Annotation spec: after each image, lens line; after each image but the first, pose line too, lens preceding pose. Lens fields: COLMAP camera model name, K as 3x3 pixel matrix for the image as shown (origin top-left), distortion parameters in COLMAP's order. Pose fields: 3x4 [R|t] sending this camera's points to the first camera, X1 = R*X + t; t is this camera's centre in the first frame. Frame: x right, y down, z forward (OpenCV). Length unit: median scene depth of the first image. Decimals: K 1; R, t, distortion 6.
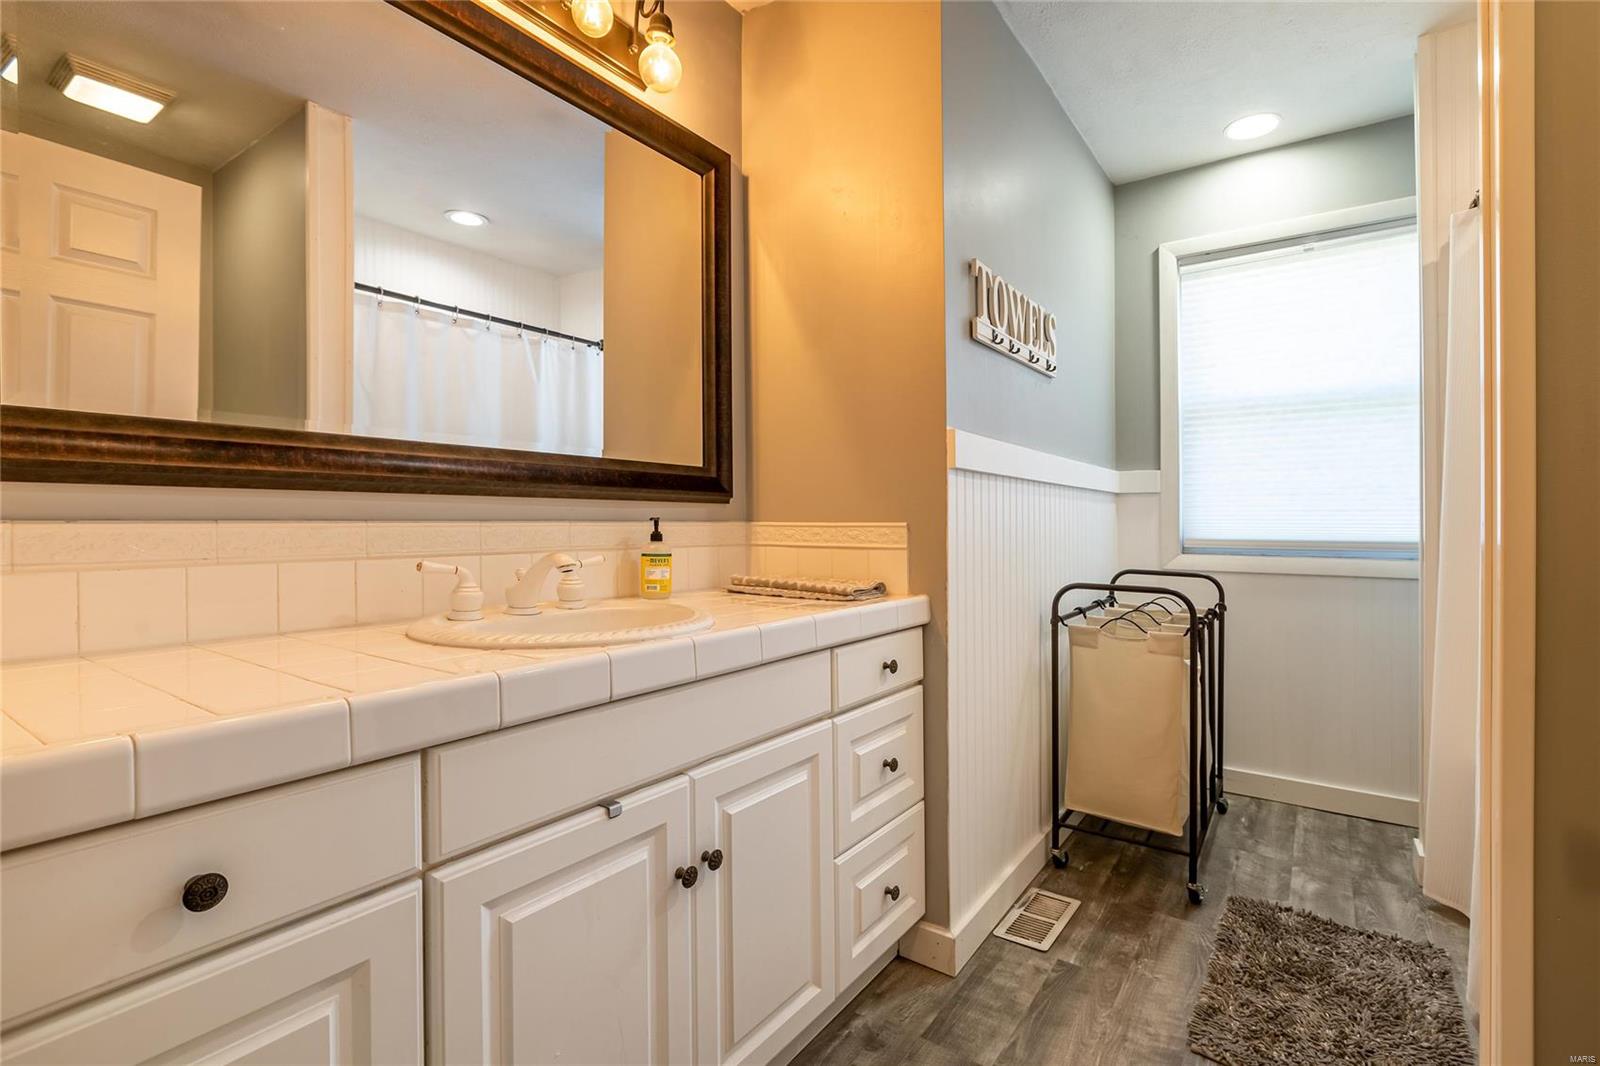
lens RADIAL K [[753.8, 0, 800.2], [0, 753.8, 510.4], [0, 0, 1]] dist [-0.002633, -0.001150]
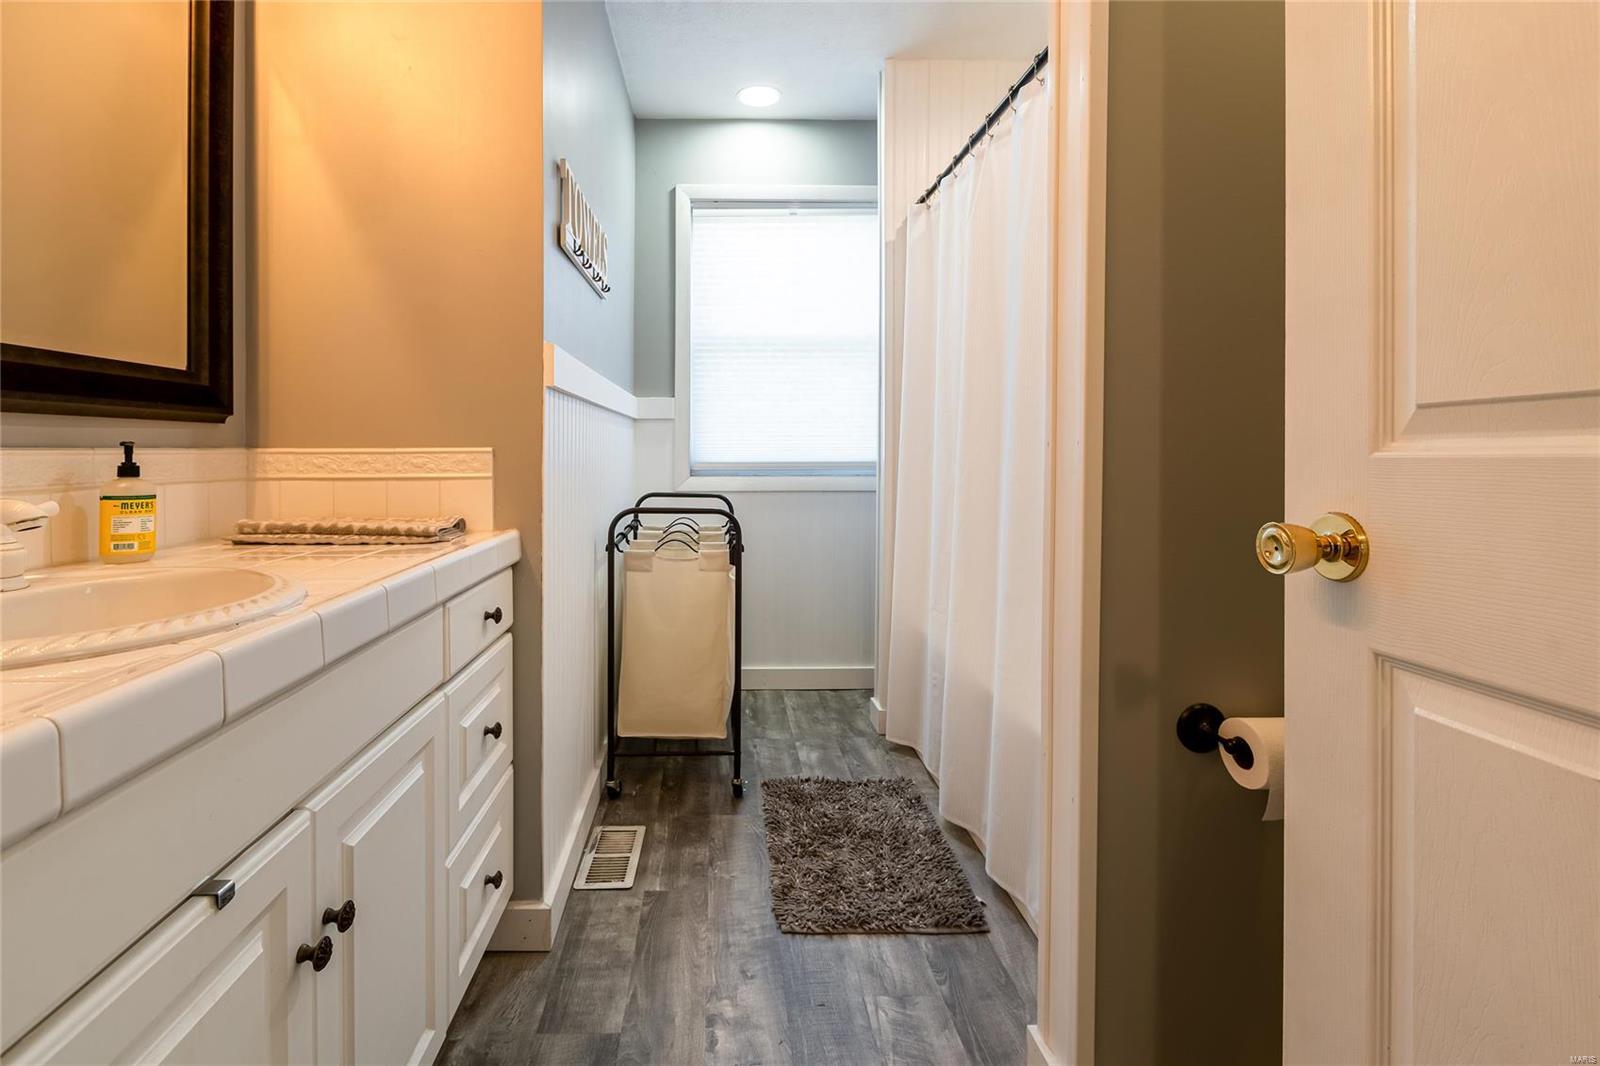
lens RADIAL K [[773.9, 0, 800.1], [0, 773.9, 437.3], [0, 0, 1]] dist [-0.000445, 0.000304]
pose [[0.800219, 0.002597, 0.599703, -0.105260], [-0.003809, 0.999992, 0.000753, 0.002237], [-0.599696, -0.002887, 0.800222, 0.073837]]
